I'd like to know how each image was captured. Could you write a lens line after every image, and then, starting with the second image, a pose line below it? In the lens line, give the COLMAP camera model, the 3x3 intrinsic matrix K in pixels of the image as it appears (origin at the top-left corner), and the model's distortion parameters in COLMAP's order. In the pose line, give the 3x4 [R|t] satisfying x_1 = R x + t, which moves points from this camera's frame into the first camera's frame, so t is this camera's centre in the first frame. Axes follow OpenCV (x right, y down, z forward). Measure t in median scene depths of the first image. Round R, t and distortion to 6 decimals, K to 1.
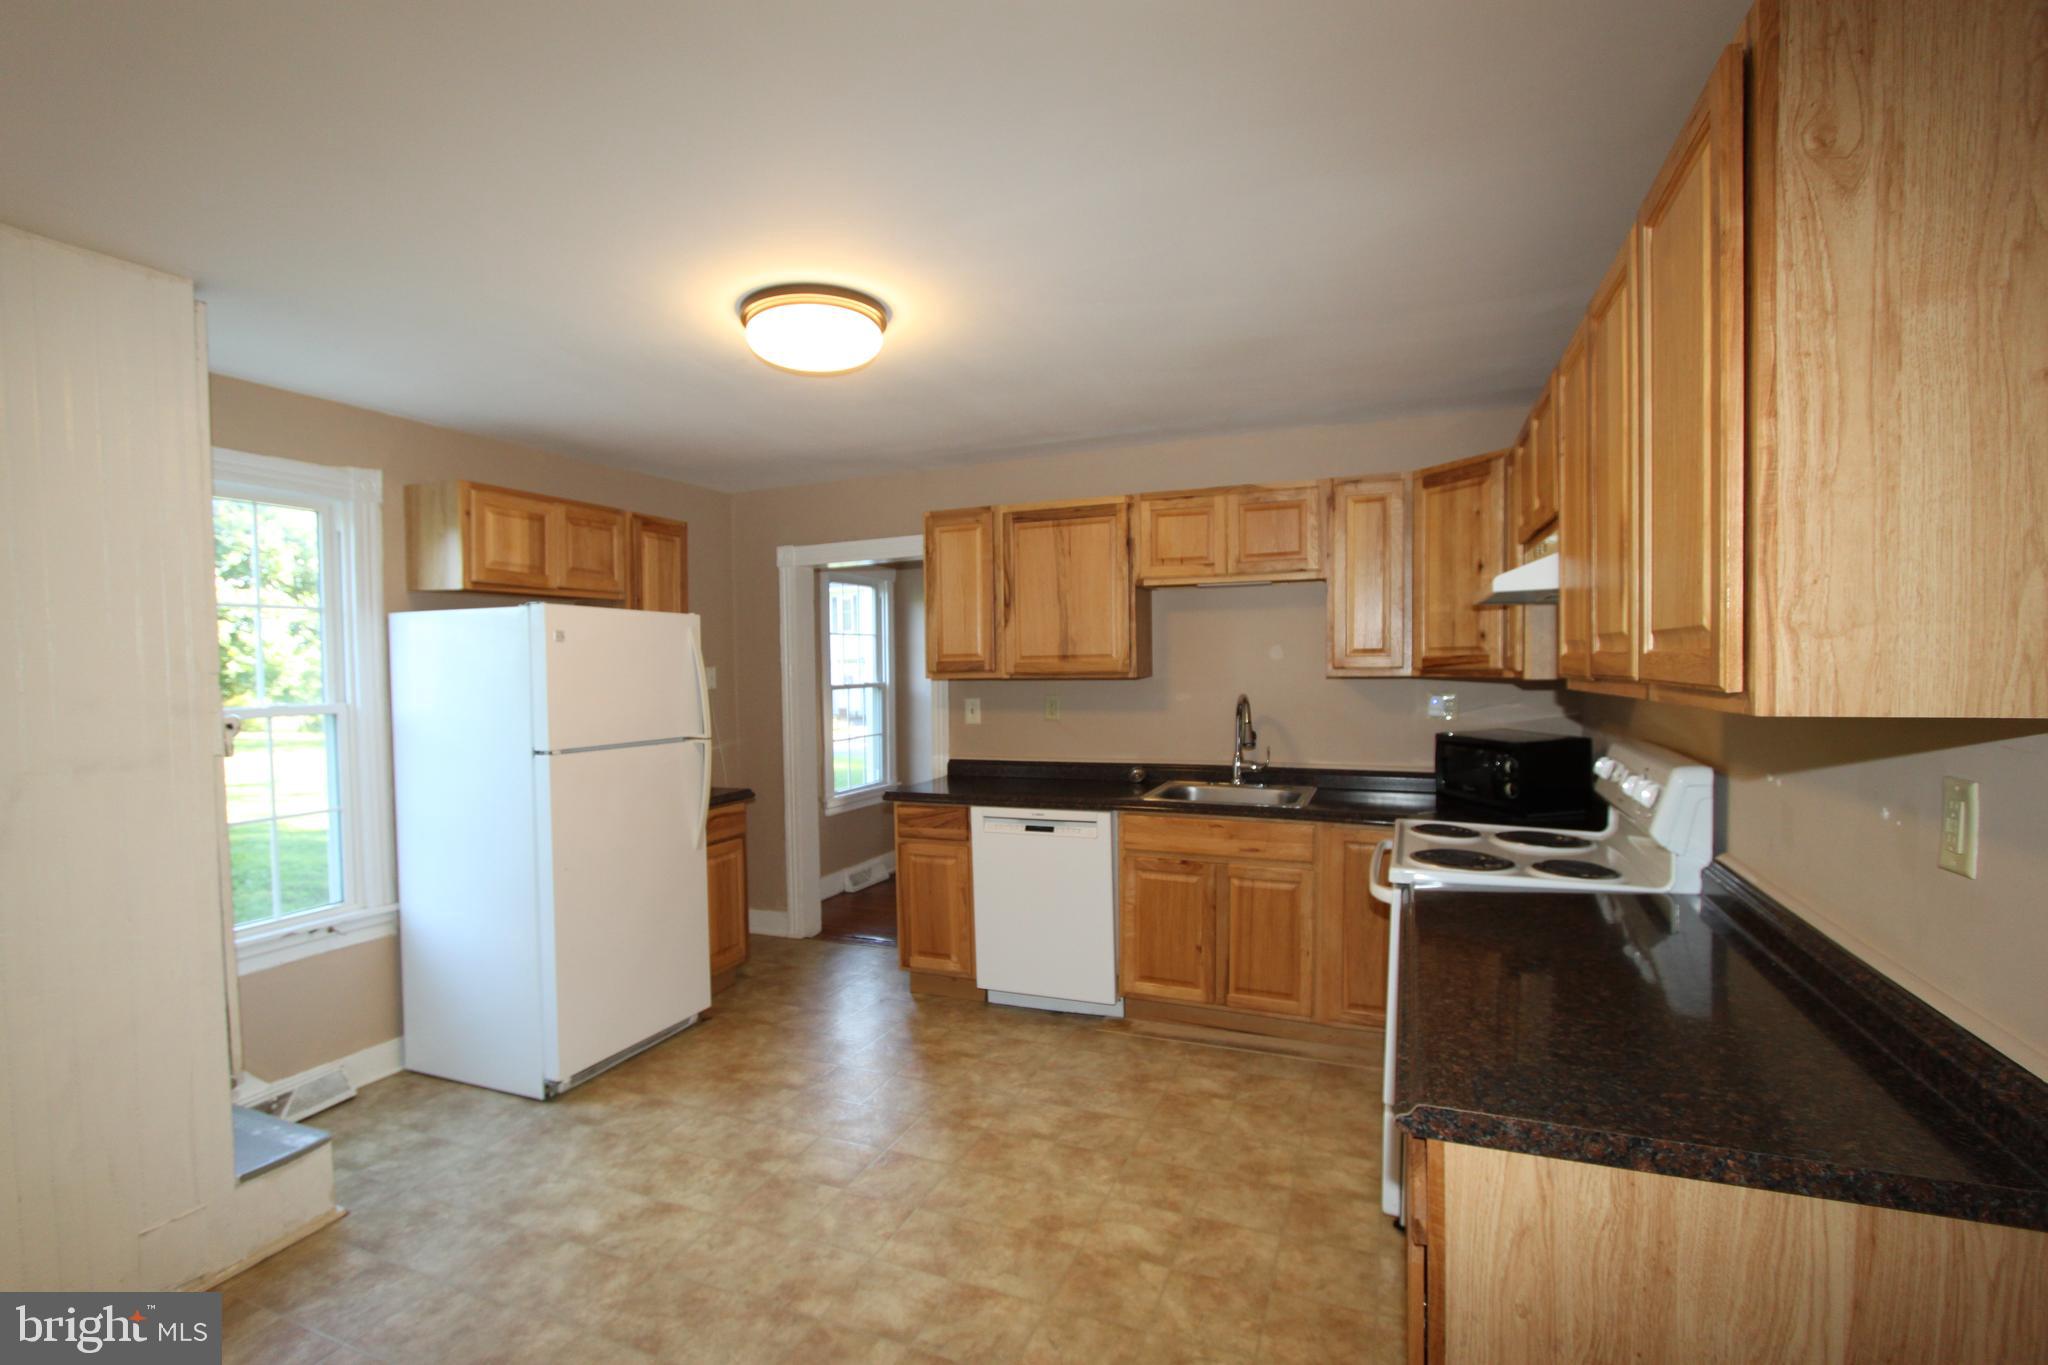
lens RADIAL K [[958.8, 0, 977.5], [0, 958.8, 694.8], [0, 0, 1]] dist [-0.020079, 0.000605]
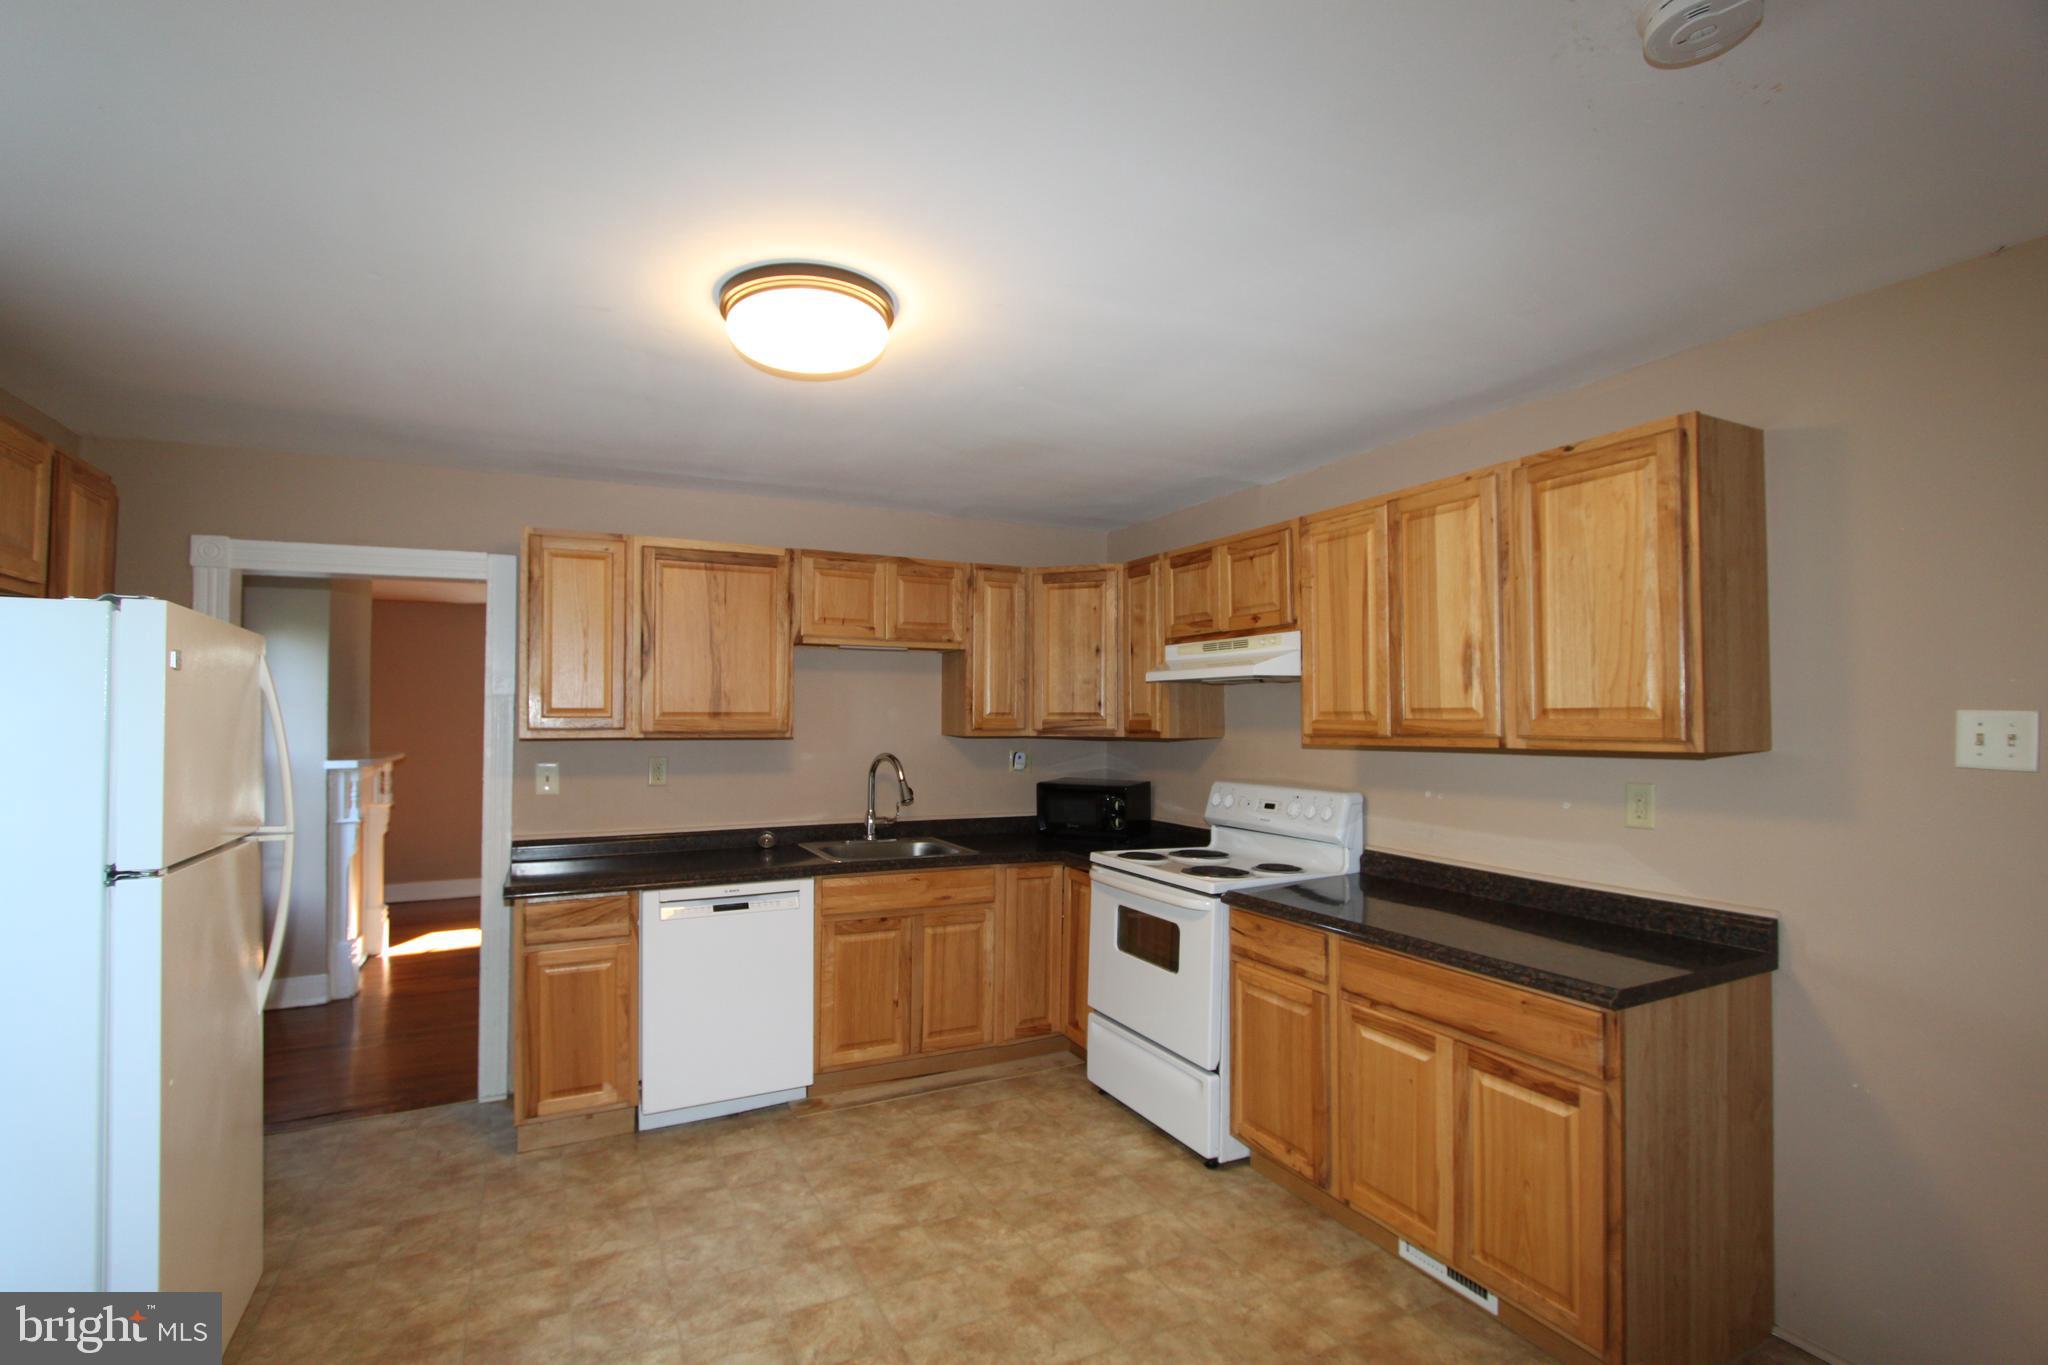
lens RADIAL K [[958.8, 0, 1019.8], [0, 958.8, 689.7], [0, 0, 1]] dist [-0.020079, 0.000605]
pose [[0.630468, 0.040279, 0.775169, -0.485919], [0.014537, 0.997865, -0.063674, -0.000875], [-0.776079, 0.051413, 0.628537, 0.238850]]
